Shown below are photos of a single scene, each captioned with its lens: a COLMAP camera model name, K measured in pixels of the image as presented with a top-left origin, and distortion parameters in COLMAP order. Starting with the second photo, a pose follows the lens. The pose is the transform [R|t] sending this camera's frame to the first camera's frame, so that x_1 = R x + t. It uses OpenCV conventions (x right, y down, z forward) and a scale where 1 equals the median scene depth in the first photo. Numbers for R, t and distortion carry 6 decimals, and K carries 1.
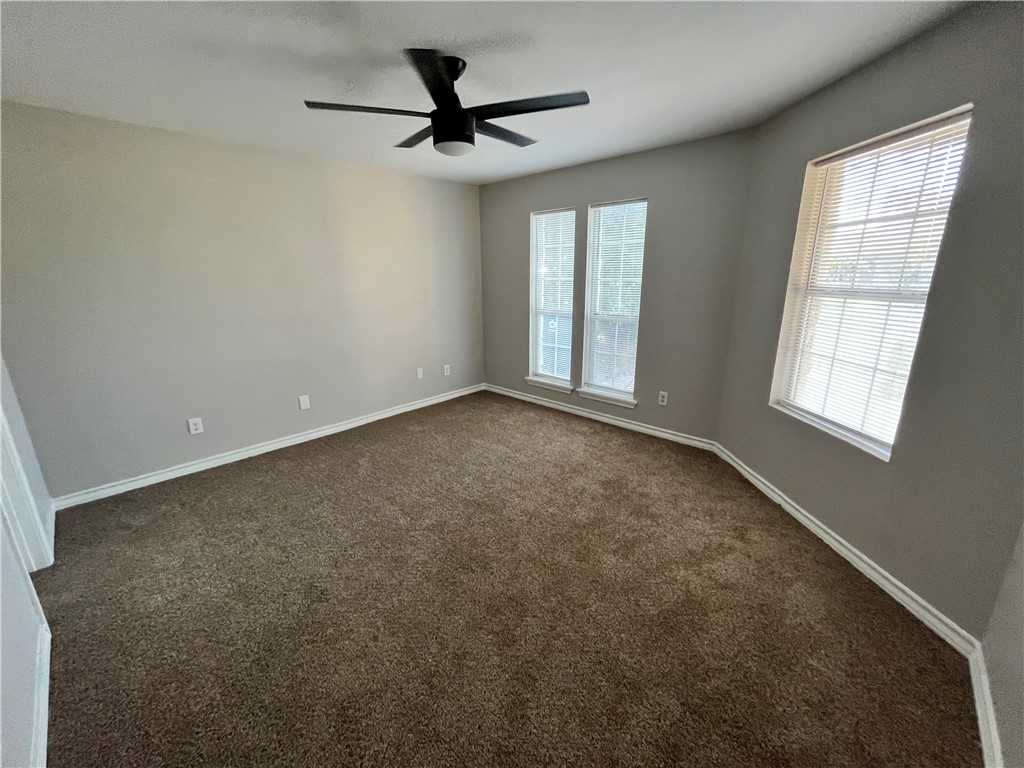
lens RADIAL K [[416.1, 0, 510.4], [0, 416.1, 383.9], [0, 0, 1]] dist [-0.001571, -0.000005]
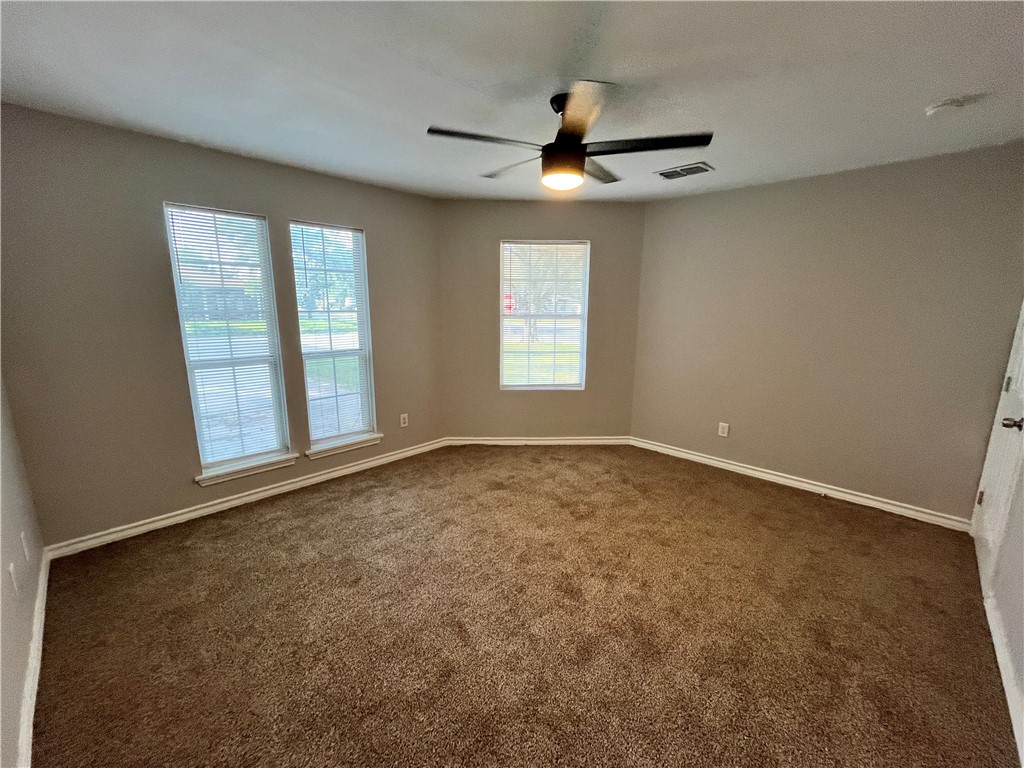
lens RADIAL K [[410.5, 0, 512.7], [0, 410.5, 381.1], [0, 0, 1]] dist [-0.000658, 0.000205]
pose [[0.004763, -0.172924, 0.984924, -0.901669], [0.252389, 0.953256, 0.166143, -0.229436], [-0.967614, 0.247793, 0.048184, 0.904043]]
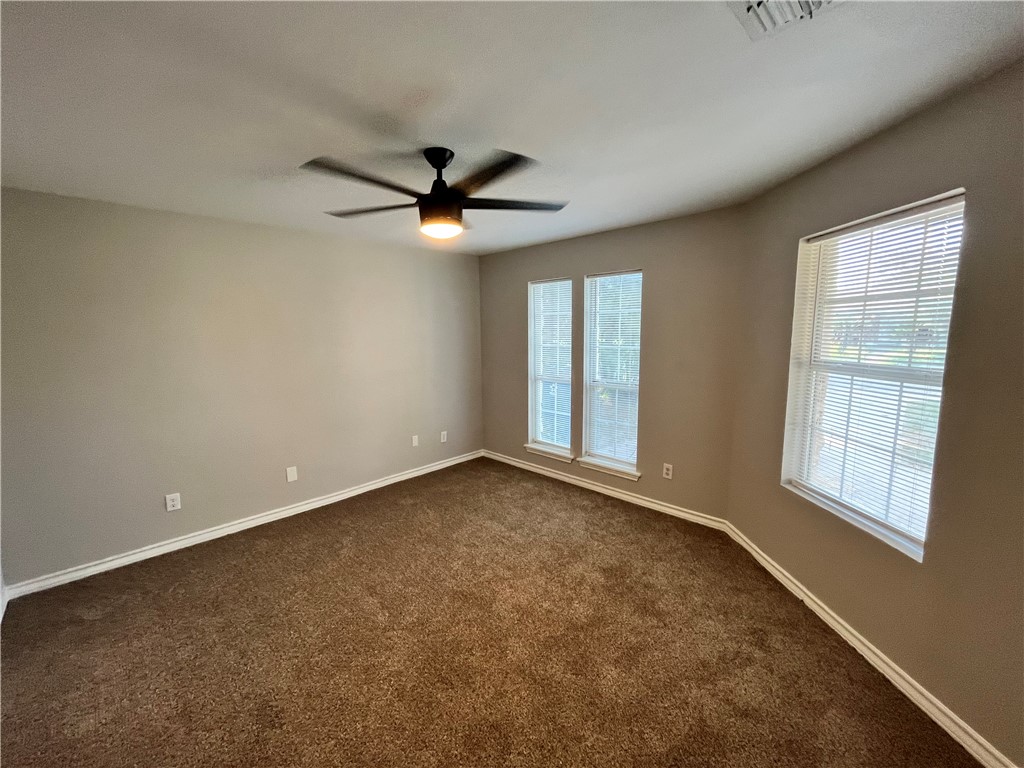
lens RADIAL K [[416.1, 0, 510.4], [0, 416.1, 383.9], [0, 0, 1]] dist [-0.001571, -0.000005]
pose [[0.999840, -0.000744, -0.017875, 0.037347], [-0.001596, 0.991442, -0.130541, -0.052596], [0.017820, 0.130549, 0.991282, 0.043182]]
